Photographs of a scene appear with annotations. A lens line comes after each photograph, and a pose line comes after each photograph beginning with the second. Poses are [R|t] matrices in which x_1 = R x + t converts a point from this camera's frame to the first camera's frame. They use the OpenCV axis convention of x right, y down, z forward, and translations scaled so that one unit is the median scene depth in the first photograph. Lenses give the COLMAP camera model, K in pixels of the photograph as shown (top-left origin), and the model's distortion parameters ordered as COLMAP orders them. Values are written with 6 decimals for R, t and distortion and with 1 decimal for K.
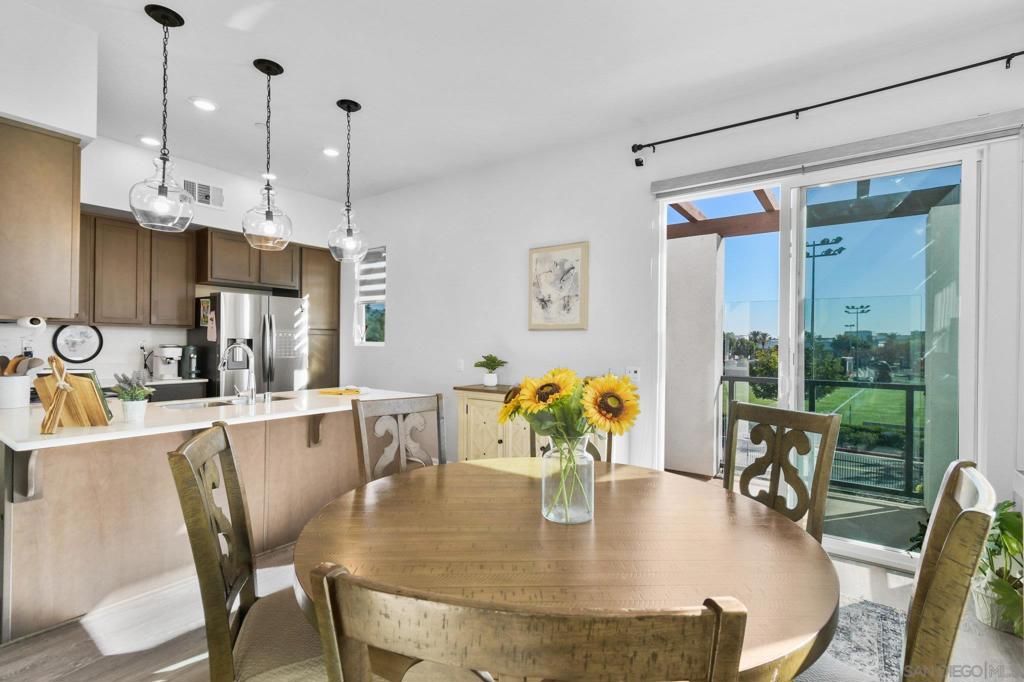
lens RADIAL K [[466.1, 0, 517.9], [0, 466.1, 344.6], [0, 0, 1]] dist [0.010249, -0.000369]
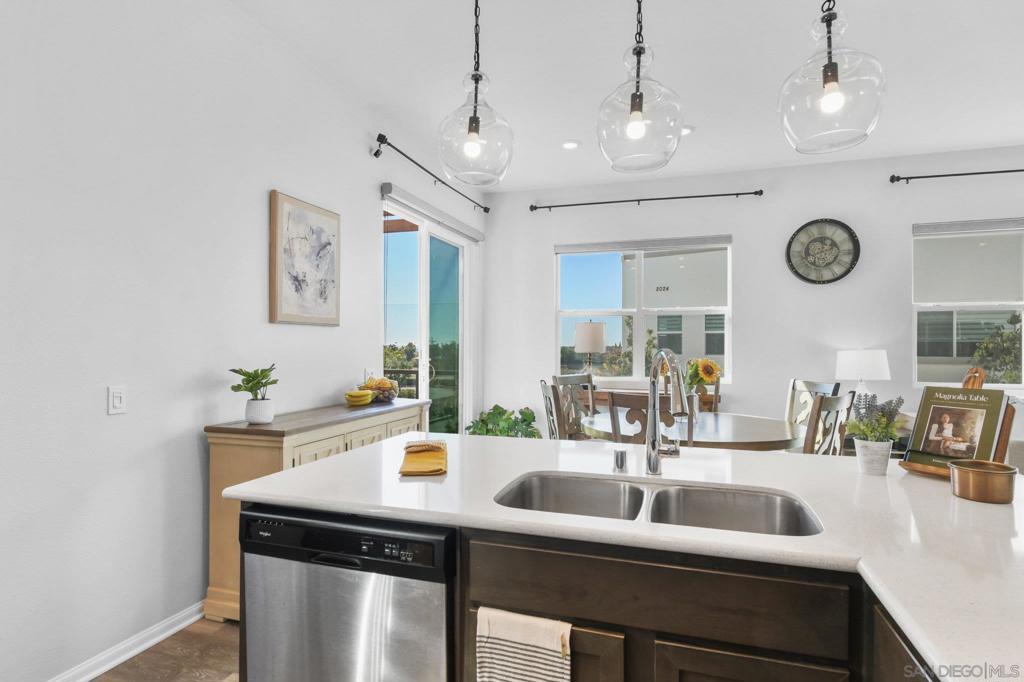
lens RADIAL K [[528.2, 0, 512.9], [0, 528.2, 345.3], [0, 0, 1]] dist [0.004089, 0.000187]
pose [[-0.289832, -0.009515, 0.957030, -0.766308], [0.000583, 0.999949, 0.010119, -0.008354], [-0.957077, 0.003490, -0.289812, 0.939330]]
